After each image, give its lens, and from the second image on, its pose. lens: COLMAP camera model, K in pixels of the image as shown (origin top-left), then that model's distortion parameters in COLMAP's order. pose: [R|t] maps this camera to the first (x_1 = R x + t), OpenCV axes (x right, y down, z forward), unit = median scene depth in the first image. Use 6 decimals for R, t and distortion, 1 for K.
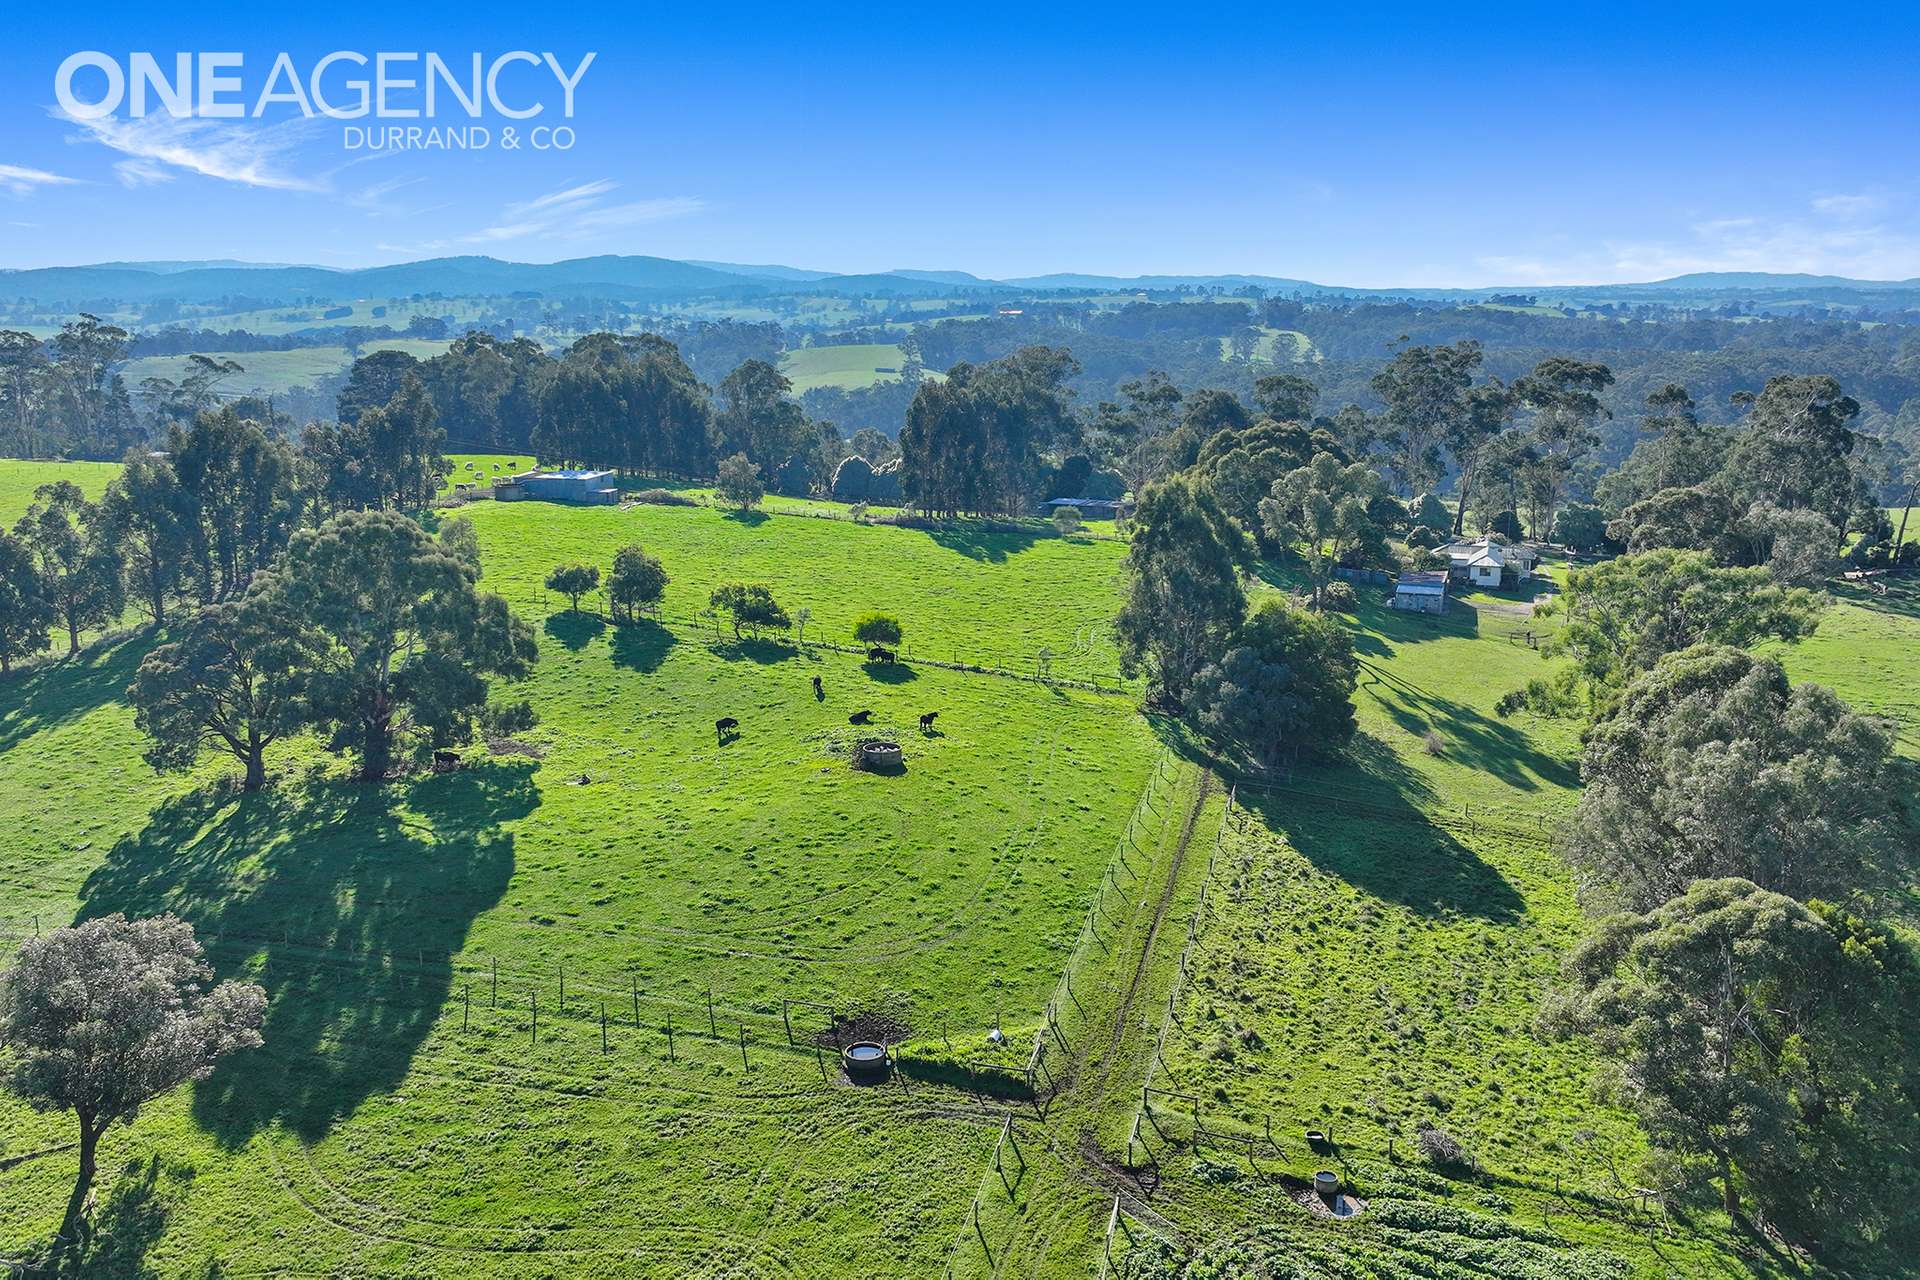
lens RADIAL K [[1601.9, 0, 963.2], [0, 1601.9, 637.5], [0, 0, 1]] dist [0.006802, -0.003726]
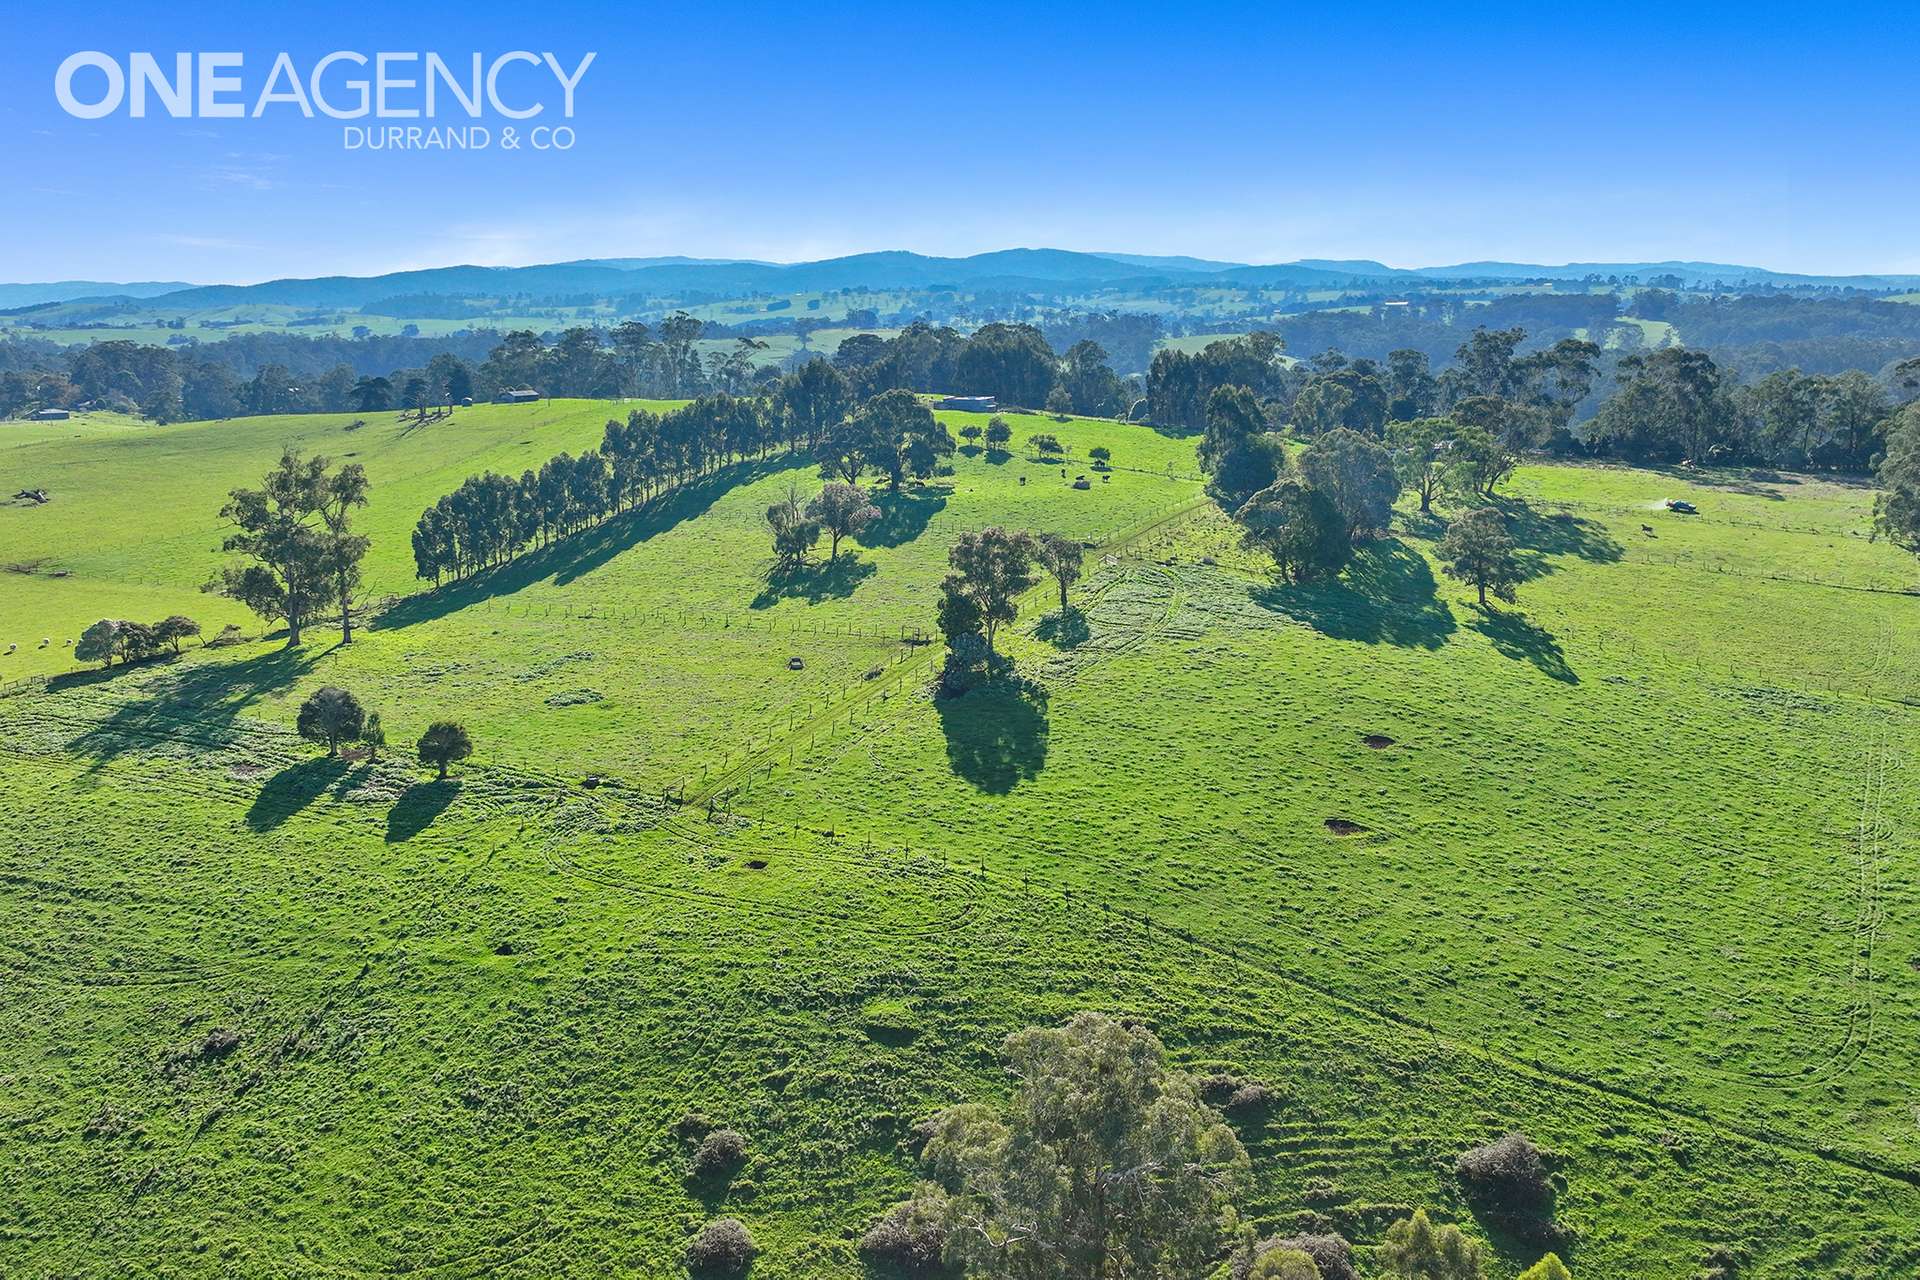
lens RADIAL K [[1601.9, 0, 963.2], [0, 1601.9, 637.5], [0, 0, 1]] dist [0.006802, -0.003726]
pose [[0.969592, 0.047887, -0.239996, 0.114508], [-0.046549, 0.998853, 0.011246, 0.086548], [0.240260, 0.000268, 0.970709, -0.452571]]
